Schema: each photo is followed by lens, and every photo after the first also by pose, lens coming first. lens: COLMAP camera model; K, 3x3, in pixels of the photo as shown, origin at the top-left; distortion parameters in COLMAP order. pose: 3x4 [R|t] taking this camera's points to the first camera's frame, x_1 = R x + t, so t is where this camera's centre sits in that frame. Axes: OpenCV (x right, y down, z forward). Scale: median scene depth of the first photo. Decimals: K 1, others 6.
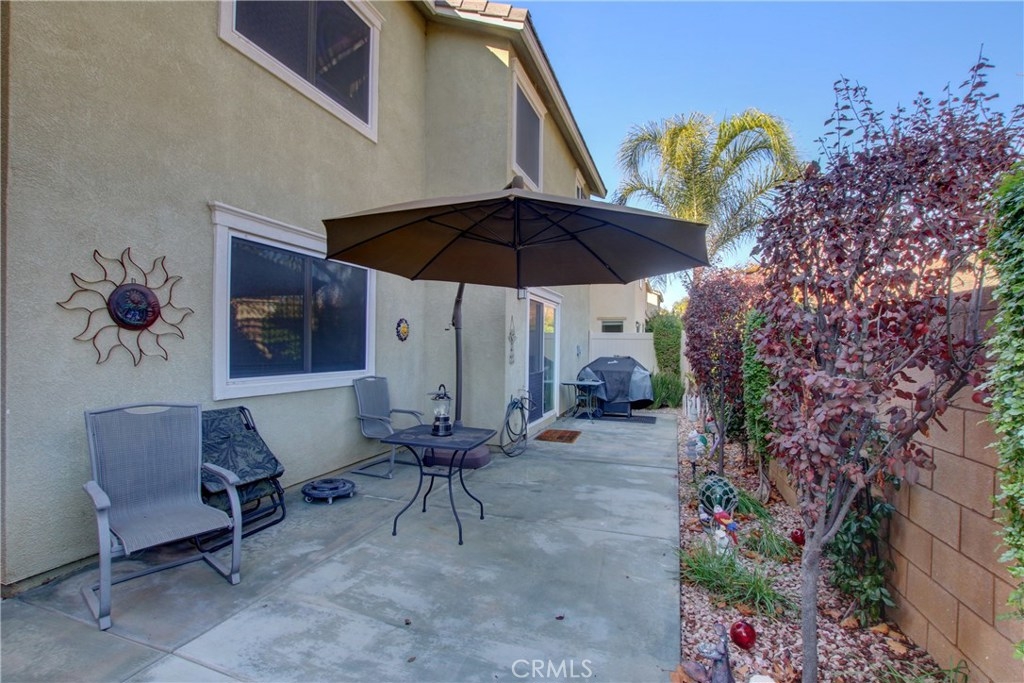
lens RADIAL K [[470.7, 0, 509.1], [0, 470.7, 347.4], [0, 0, 1]] dist [-0.017731, 0.000437]
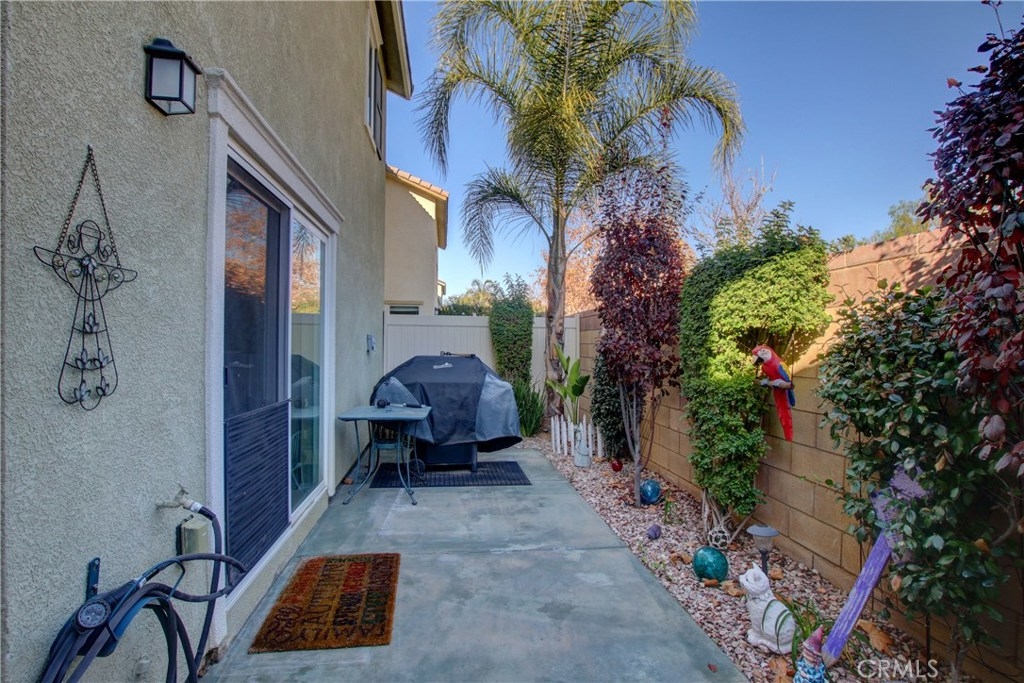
lens RADIAL K [[470.7, 0, 509.1], [0, 470.7, 347.4], [0, 0, 1]] dist [-0.017731, 0.000437]
pose [[0.887866, 0.000667, 0.460101, 0.103187], [-0.004155, 0.999970, 0.006568, 0.016658], [-0.460083, -0.007744, 0.887842, 1.088331]]
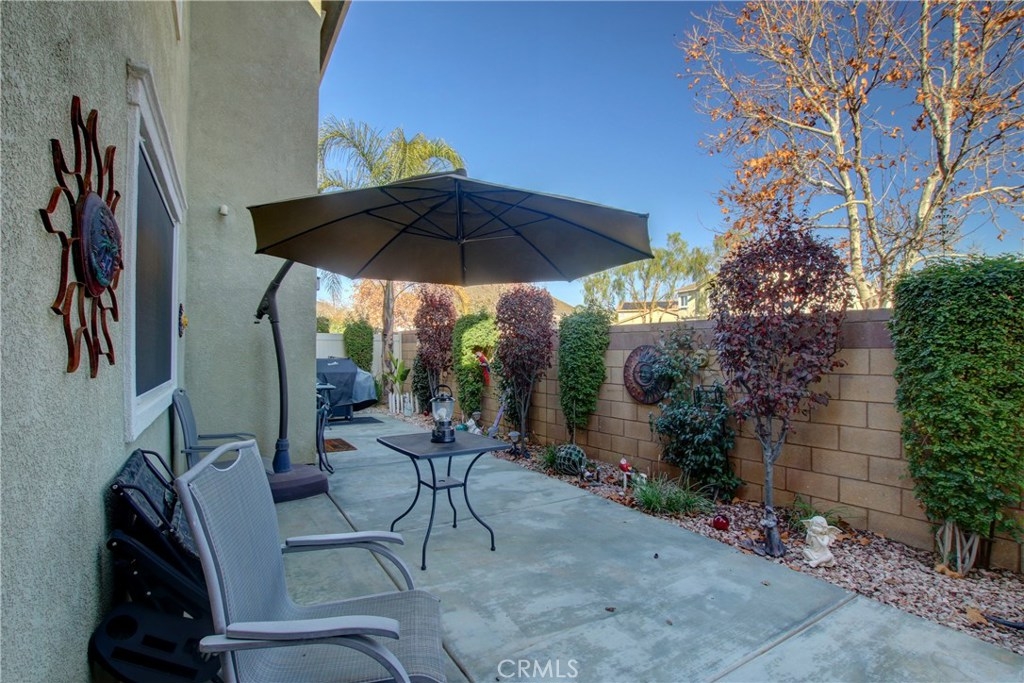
lens RADIAL K [[470.7, 0, 509.1], [0, 470.7, 347.4], [0, 0, 1]] dist [-0.017731, 0.000437]
pose [[0.628276, 0.002609, 0.777987, -0.618111], [0.003018, 0.999979, -0.005791, 0.011833], [-0.777985, 0.005987, 0.628254, 0.283637]]
